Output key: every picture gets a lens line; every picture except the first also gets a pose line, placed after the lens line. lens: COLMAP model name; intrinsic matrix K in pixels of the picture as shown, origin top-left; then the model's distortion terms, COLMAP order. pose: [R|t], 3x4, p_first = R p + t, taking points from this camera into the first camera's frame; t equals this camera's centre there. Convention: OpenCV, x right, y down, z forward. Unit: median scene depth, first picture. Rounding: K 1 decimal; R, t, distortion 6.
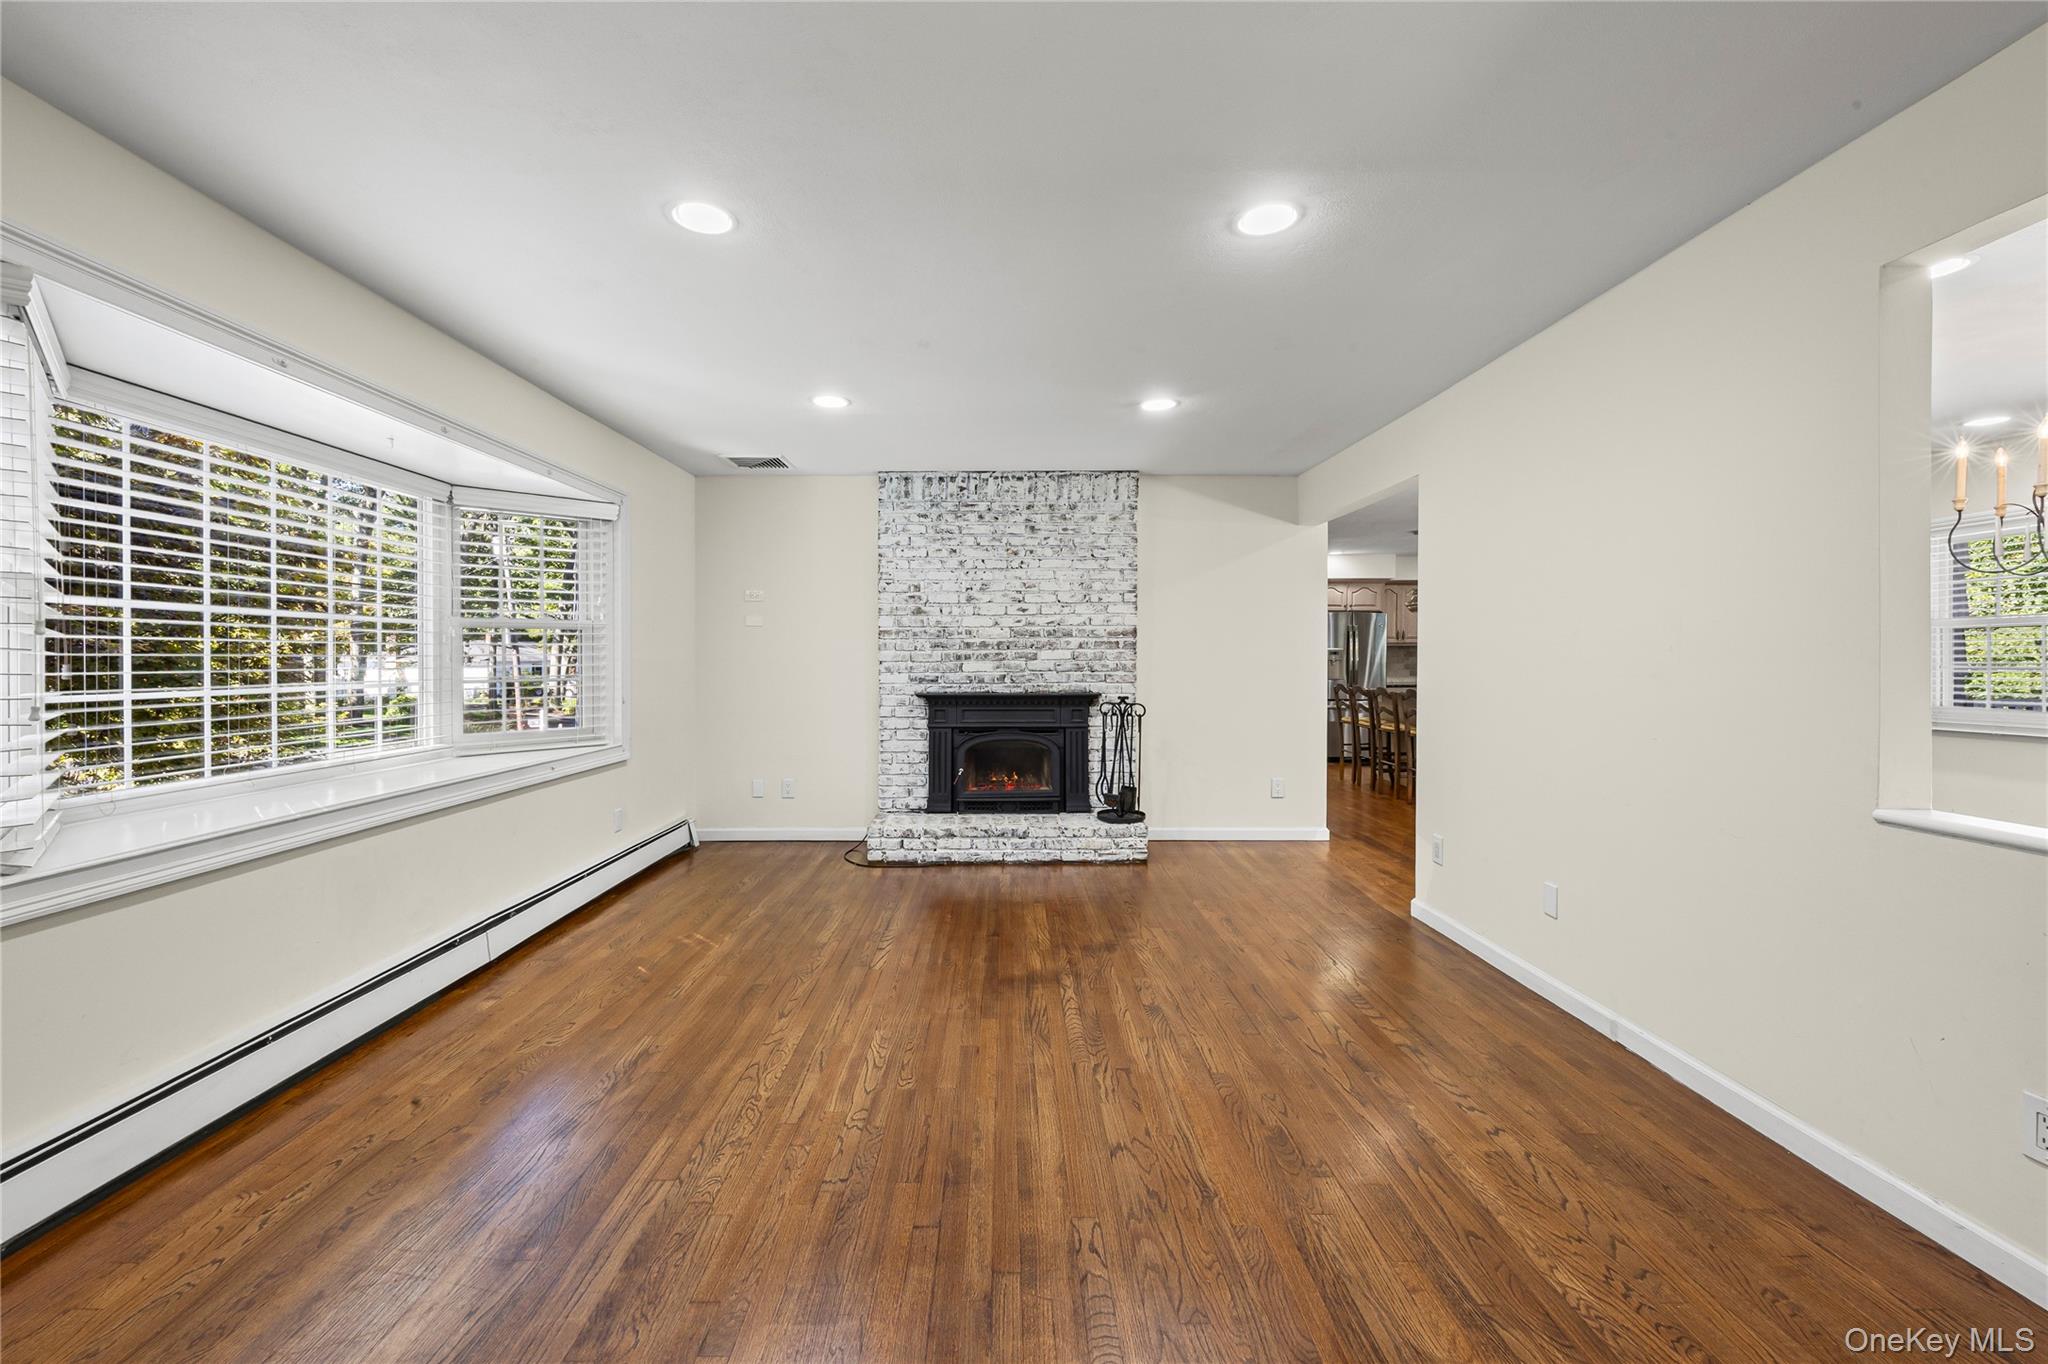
lens RADIAL K [[833.1, 0, 991.8], [0, 833.1, 656.2], [0, 0, 1]] dist [0.006860, 0.000483]
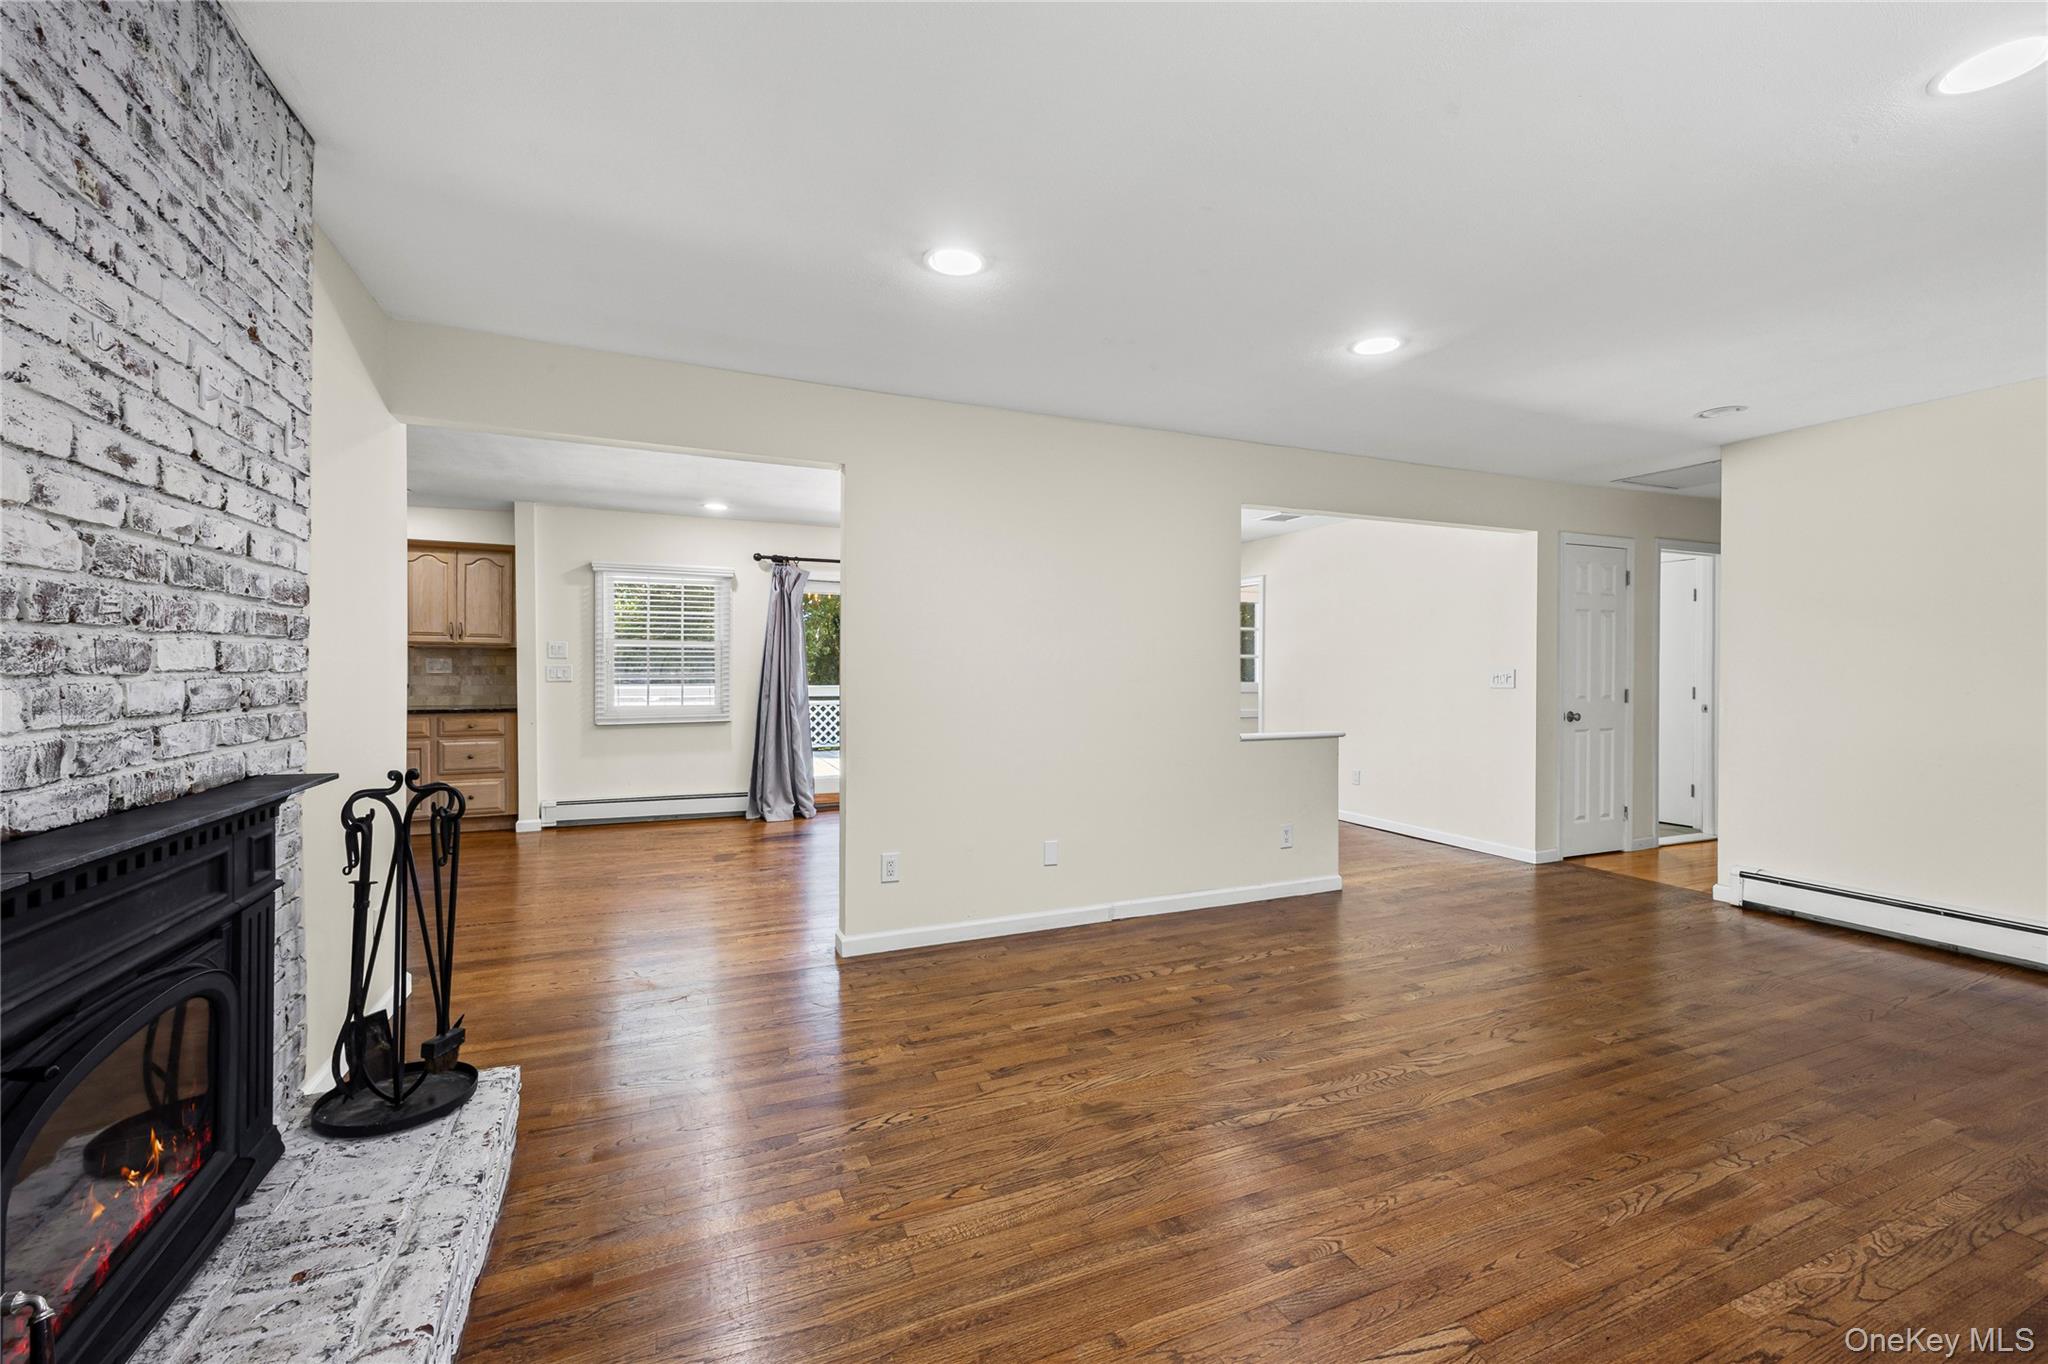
lens RADIAL K [[833.1, 0, 1023.0], [0, 833.1, 680.6], [0, 0, 1]] dist [0.006860, 0.000483]
pose [[-0.411729, -0.010637, 0.911244, -0.304015], [-0.004477, 0.999943, 0.009649, 0.003466], [-0.911295, -0.000107, -0.411754, 0.937533]]
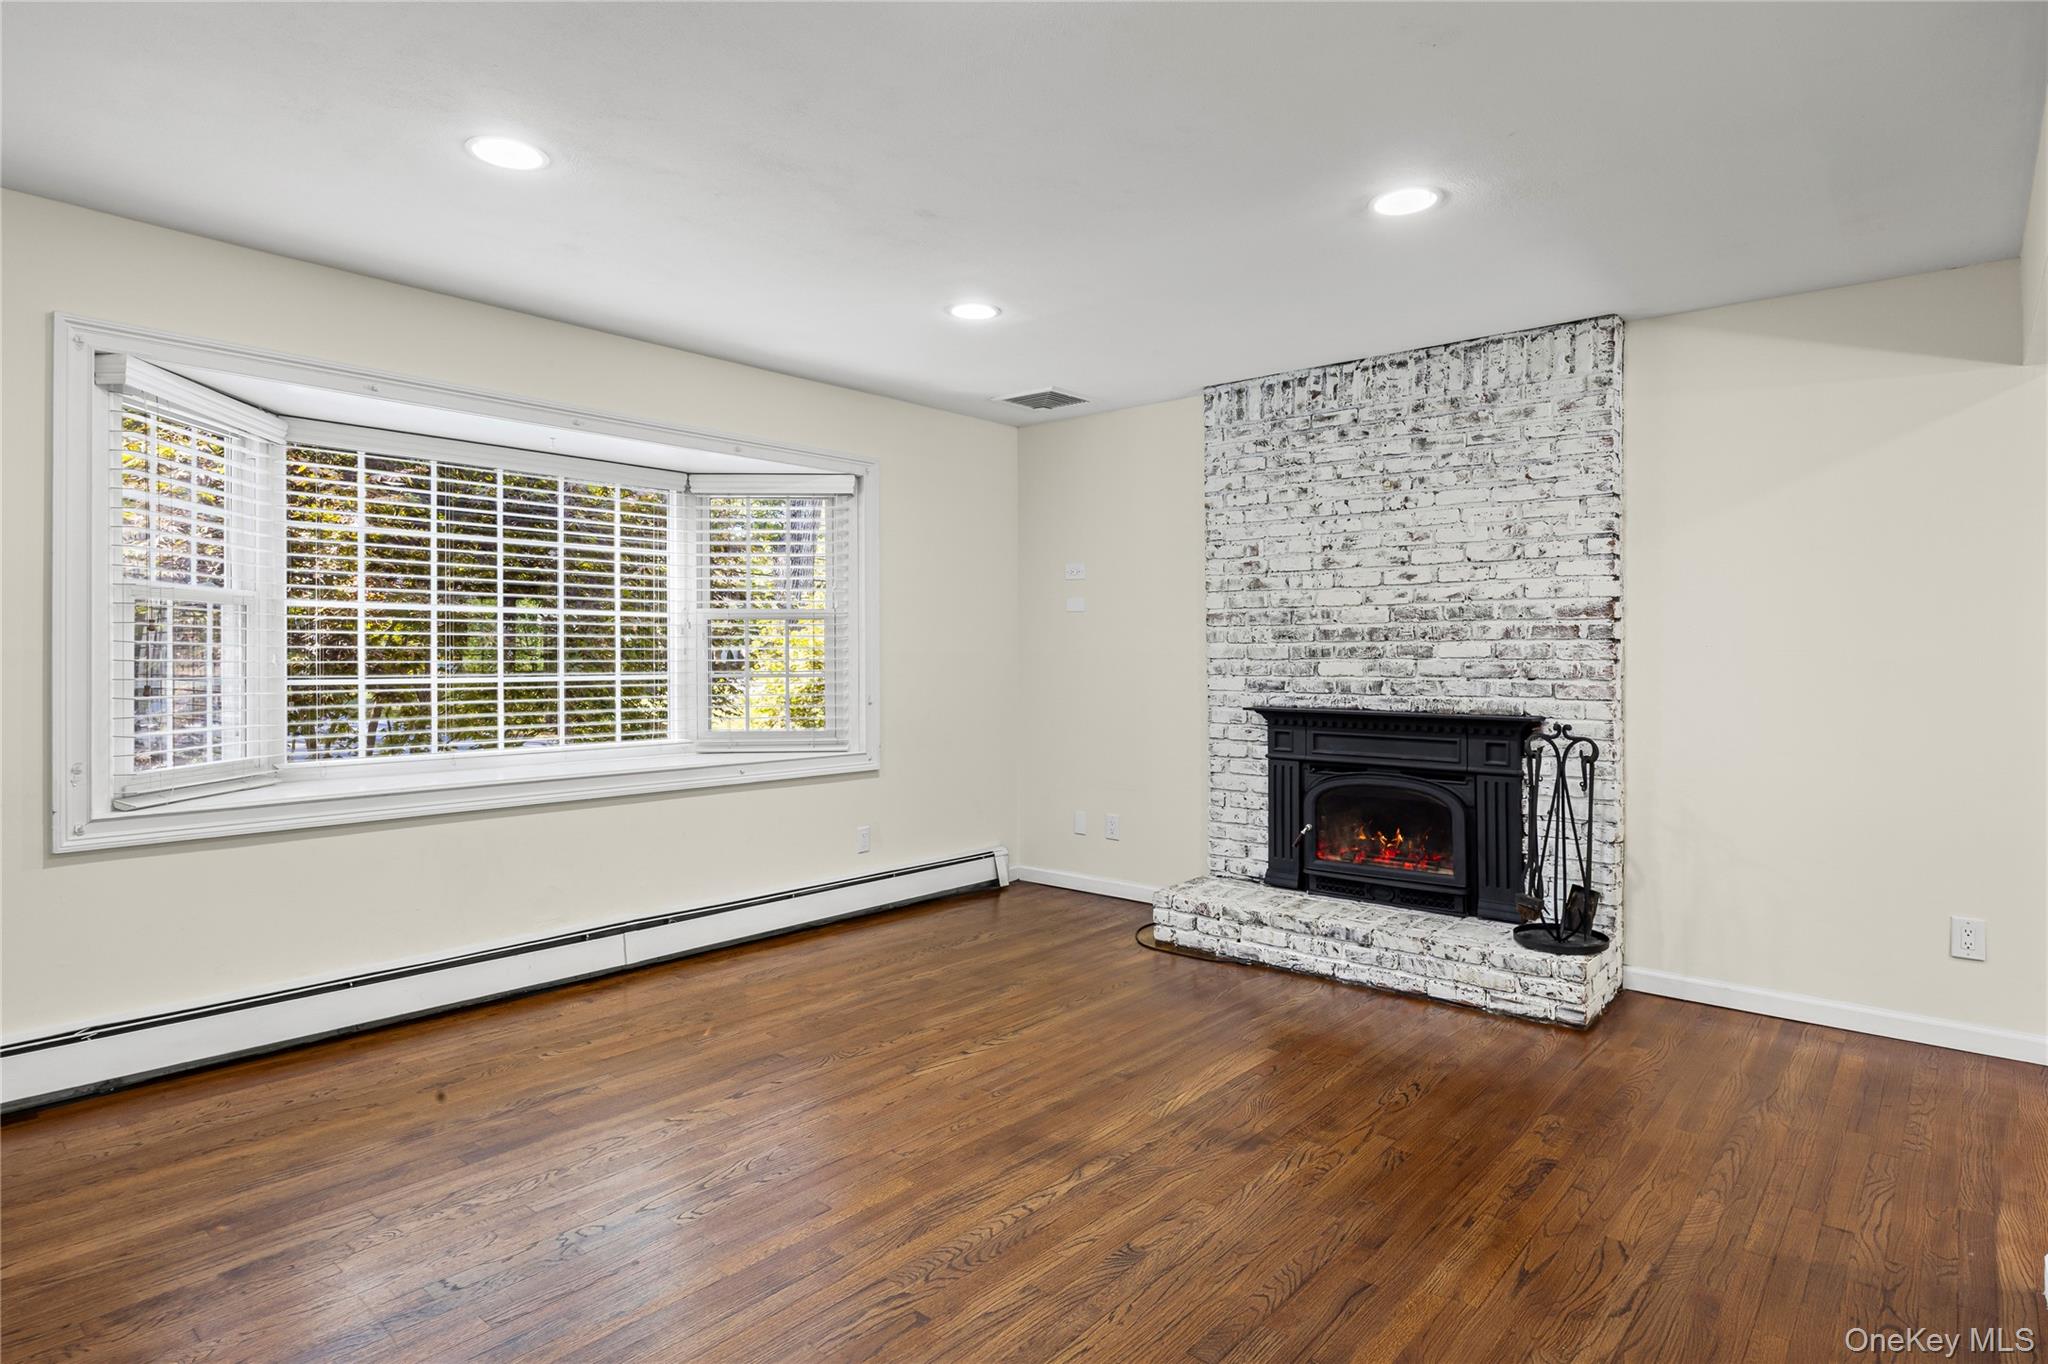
lens RADIAL K [[1098.7, 0, 1005.4], [0, 1098.7, 645.9], [0, 0, 1]] dist [-0.003128, -0.000444]
pose [[0.760509, 0.000709, -0.649327, 0.364551], [-0.003507, 0.999989, -0.003015, -0.001012], [0.649318, 0.004570, 0.760503, 0.206877]]
